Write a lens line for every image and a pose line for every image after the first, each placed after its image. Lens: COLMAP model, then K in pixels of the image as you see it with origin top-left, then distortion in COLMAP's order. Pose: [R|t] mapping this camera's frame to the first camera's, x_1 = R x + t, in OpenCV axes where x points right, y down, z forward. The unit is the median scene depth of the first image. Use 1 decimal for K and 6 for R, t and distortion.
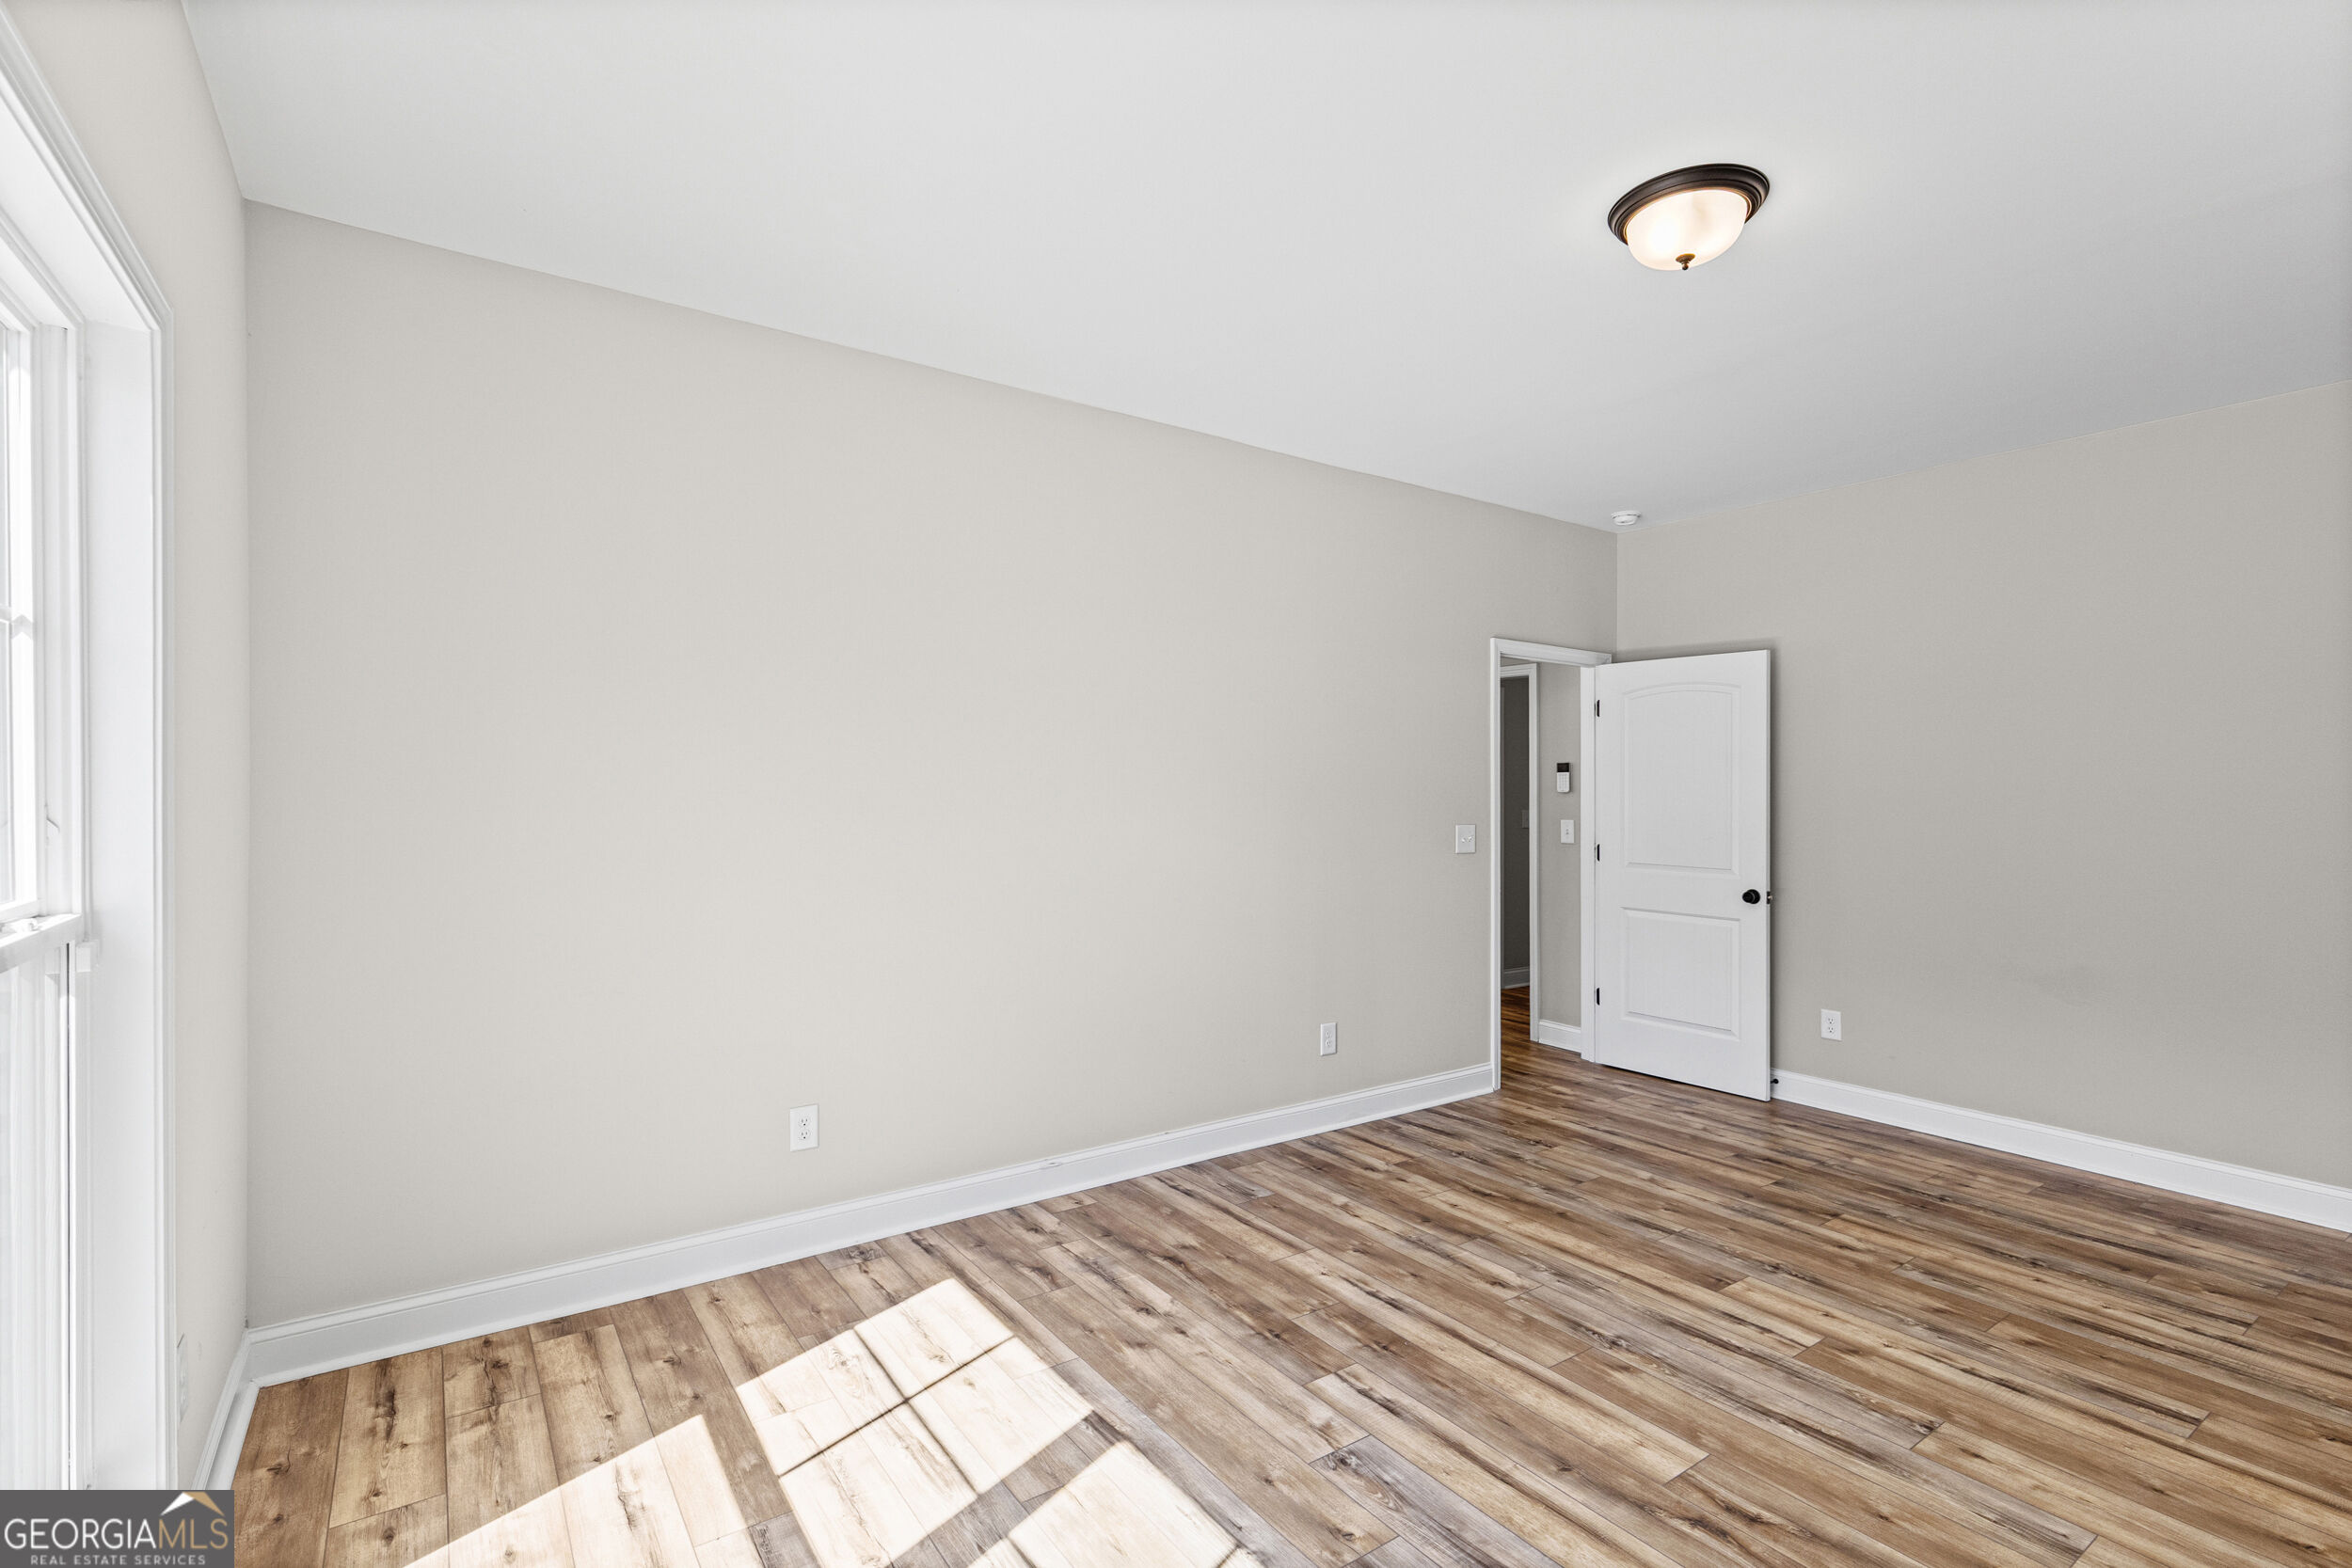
lens RADIAL K [[1082.5, 0, 1173.3], [0, 1082.5, 768.9], [0, 0, 1]] dist [0.007626, 0.000830]
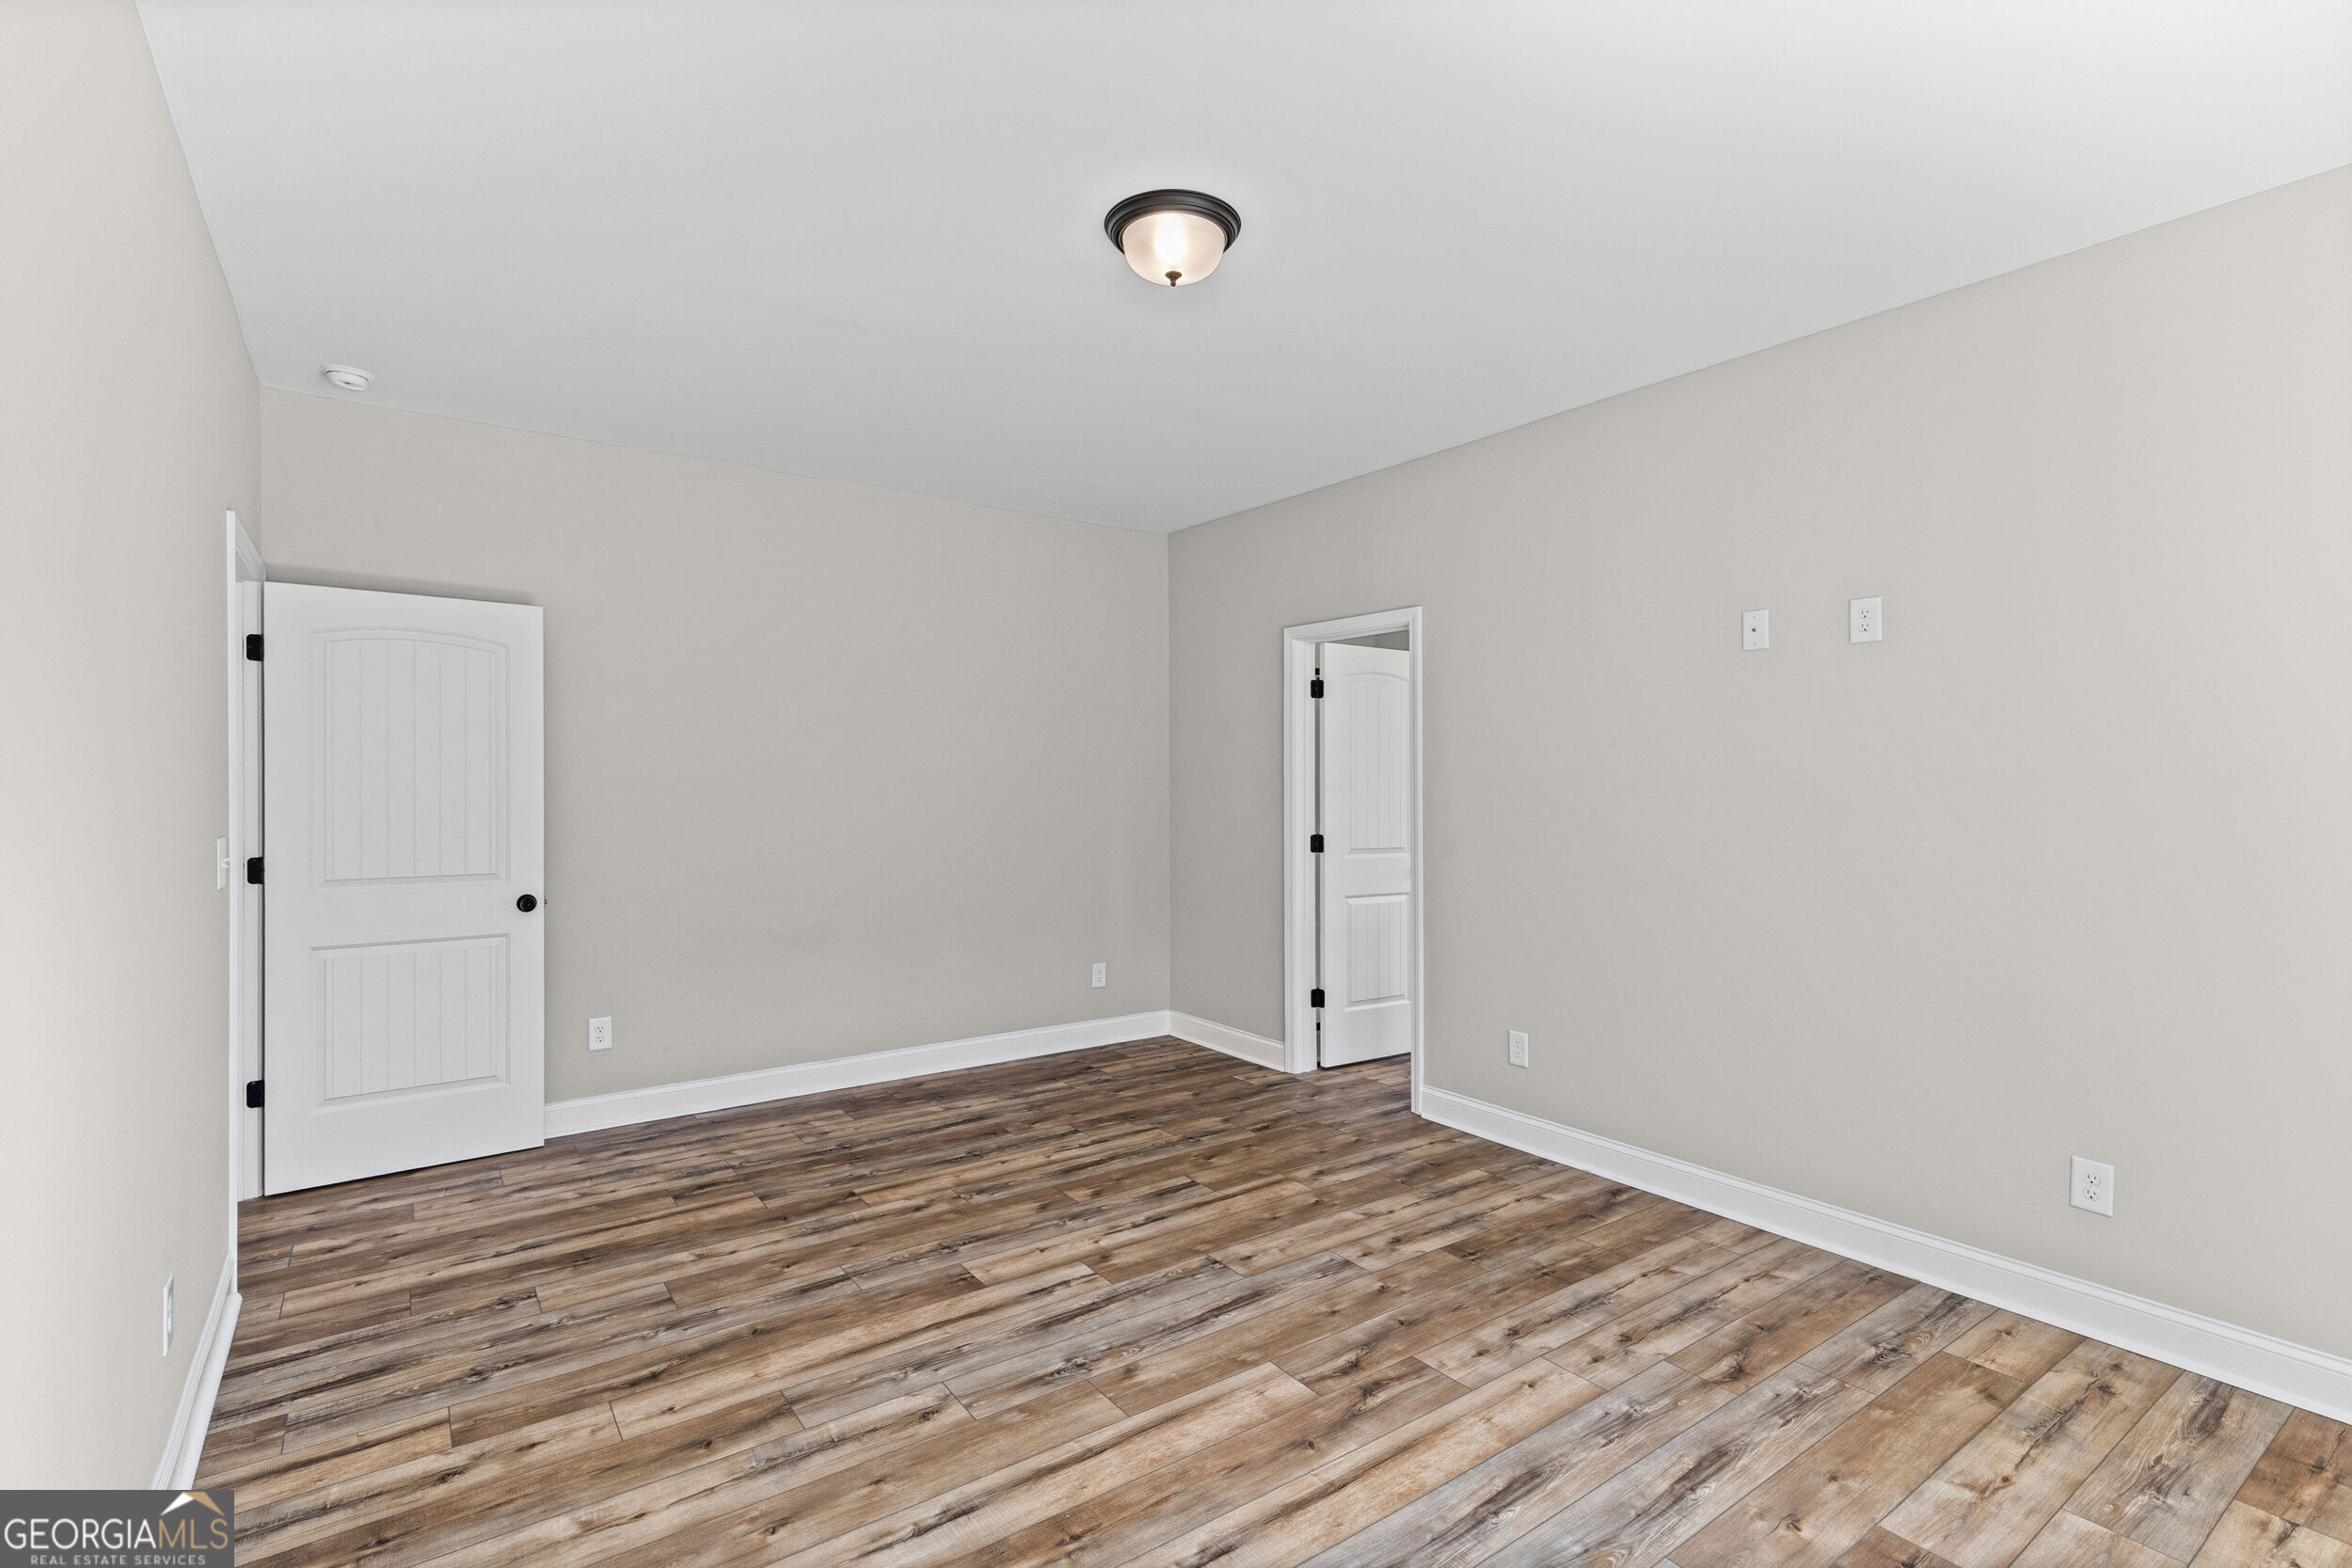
lens RADIAL K [[1082.5, 0, 1179.8], [0, 1082.5, 789.2], [0, 0, 1]] dist [0.007626, 0.000830]
pose [[-0.009248, -0.018686, 0.999783, -0.458519], [-0.019108, 0.999646, 0.018506, 0.007696], [-0.999775, -0.018933, -0.009601, 0.809717]]
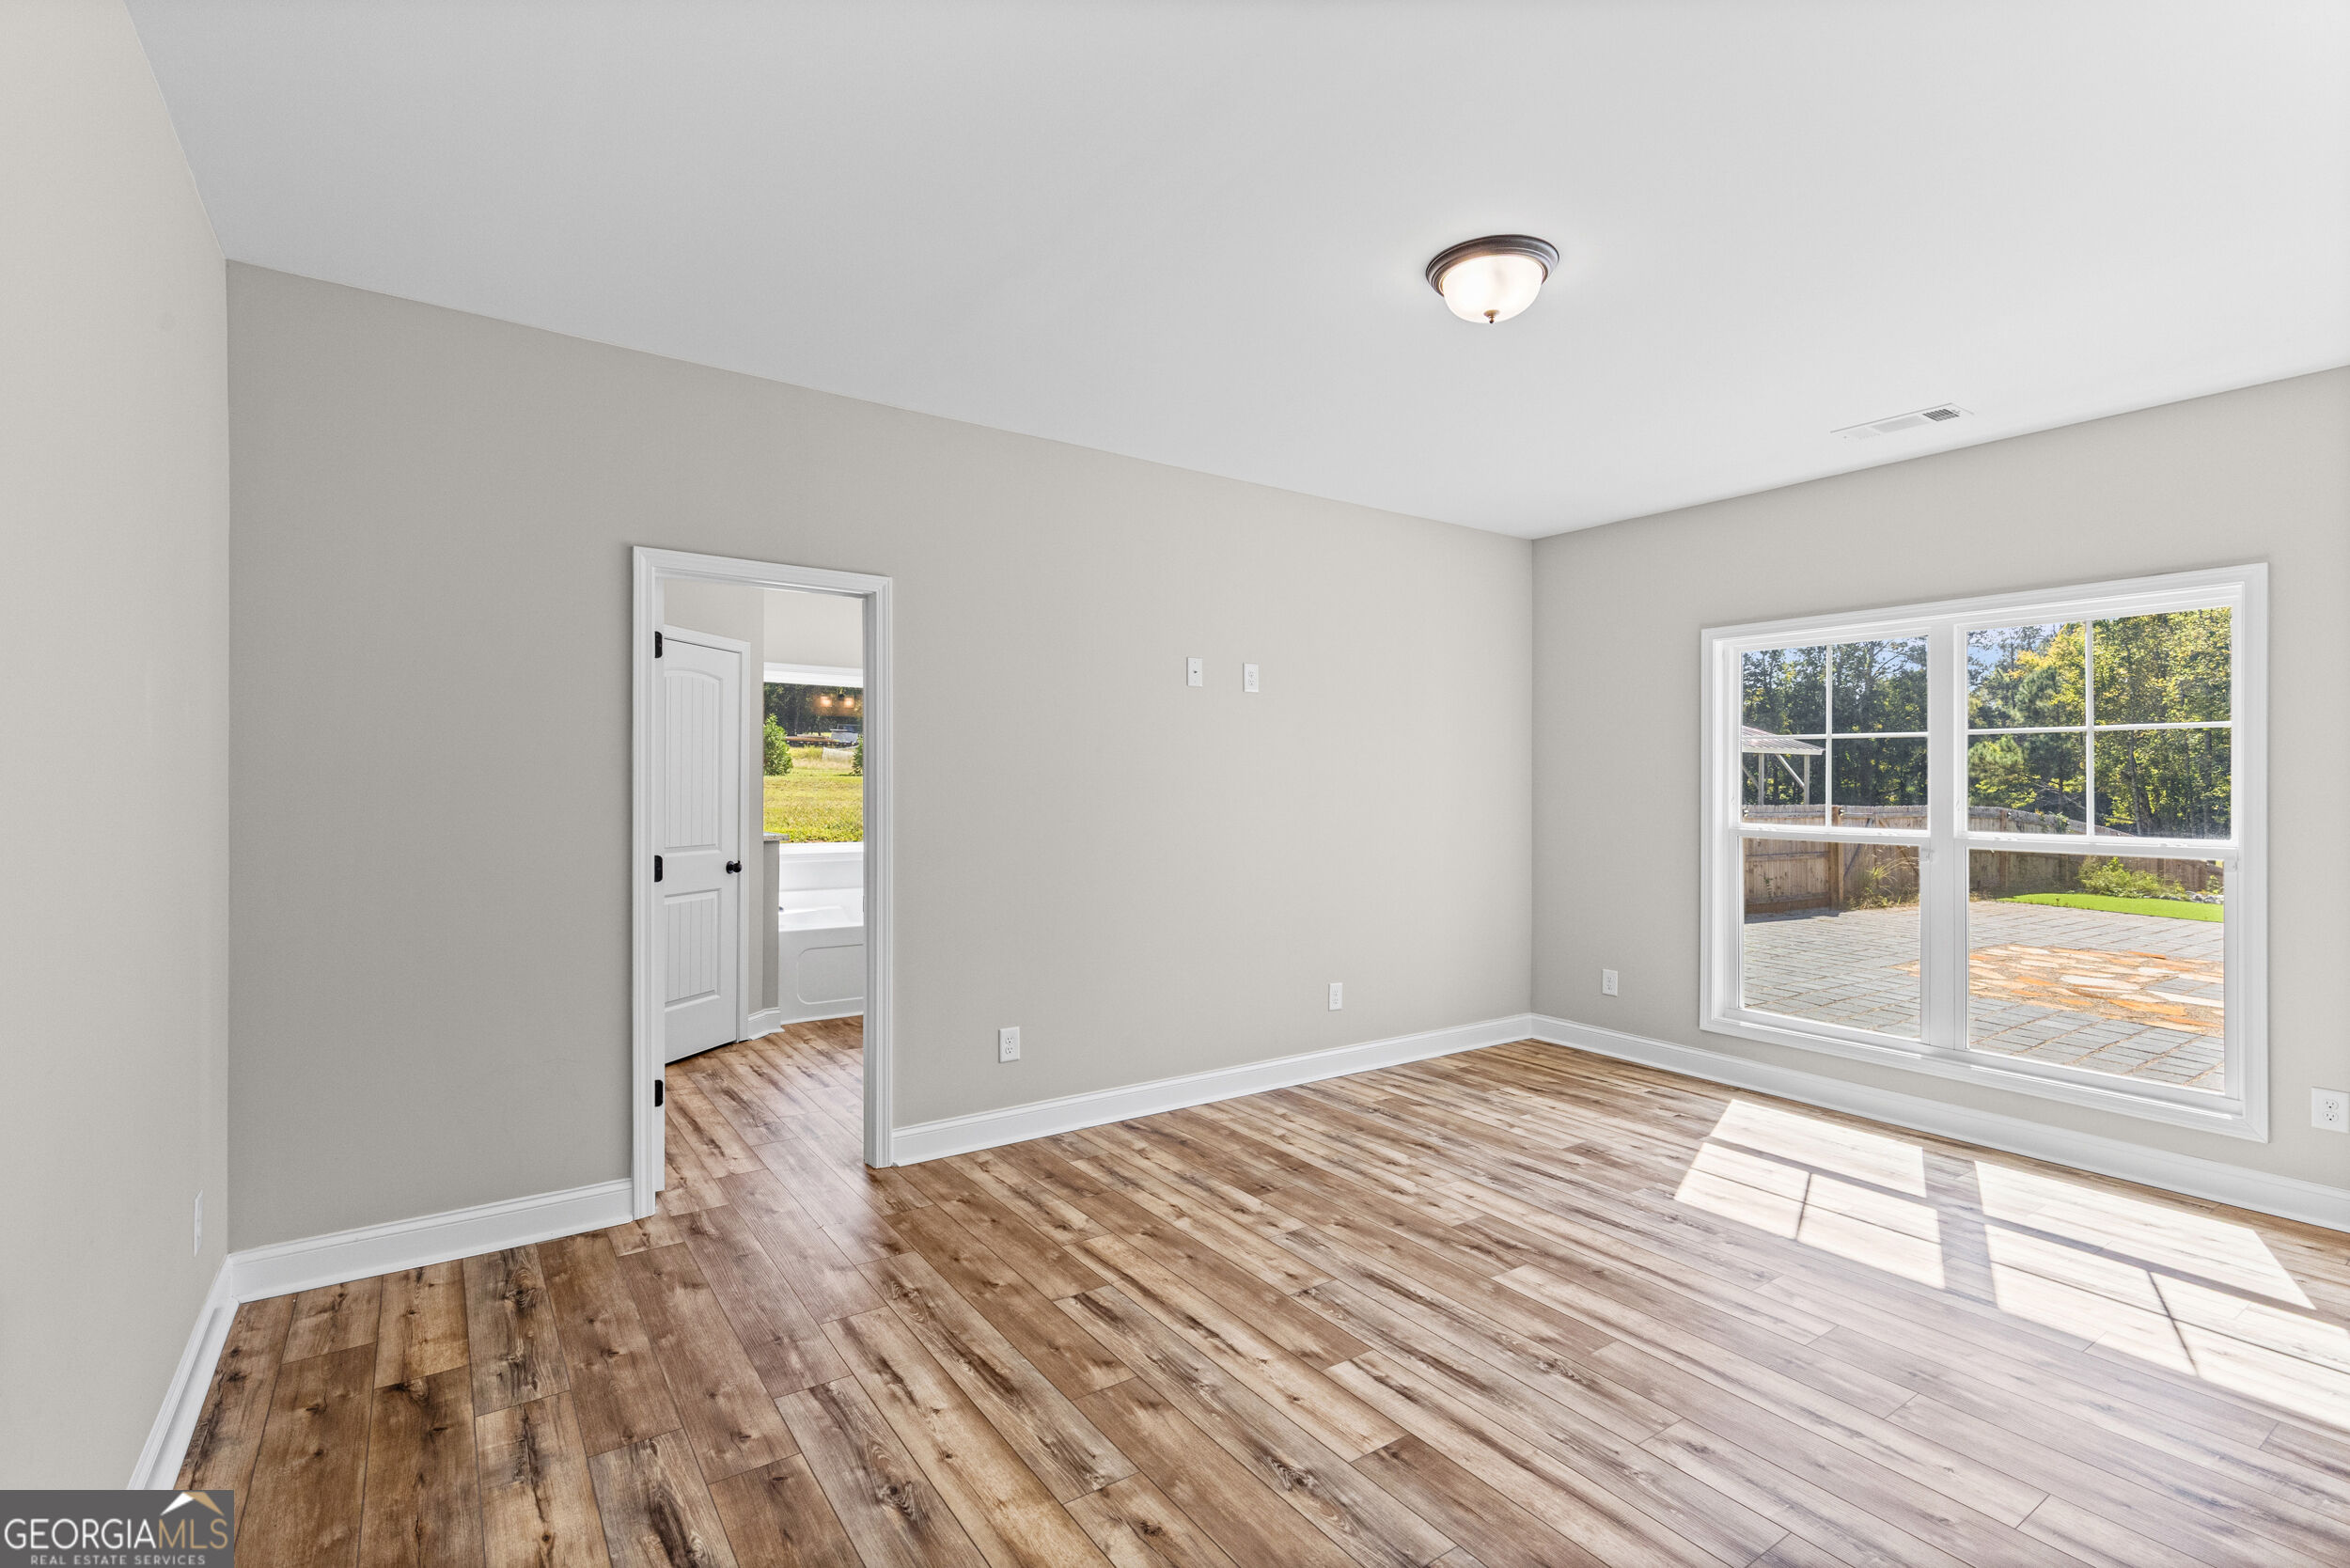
lens RADIAL K [[1081.7, 0, 1157.1], [0, 1081.7, 767.5], [0, 0, 1]] dist [0.007626, 0.000830]
pose [[-0.999648, -0.019899, 0.017541, 0.647765], [-0.020388, 0.999396, -0.028157, 0.032910], [-0.016970, -0.028504, -0.999450, 1.714759]]
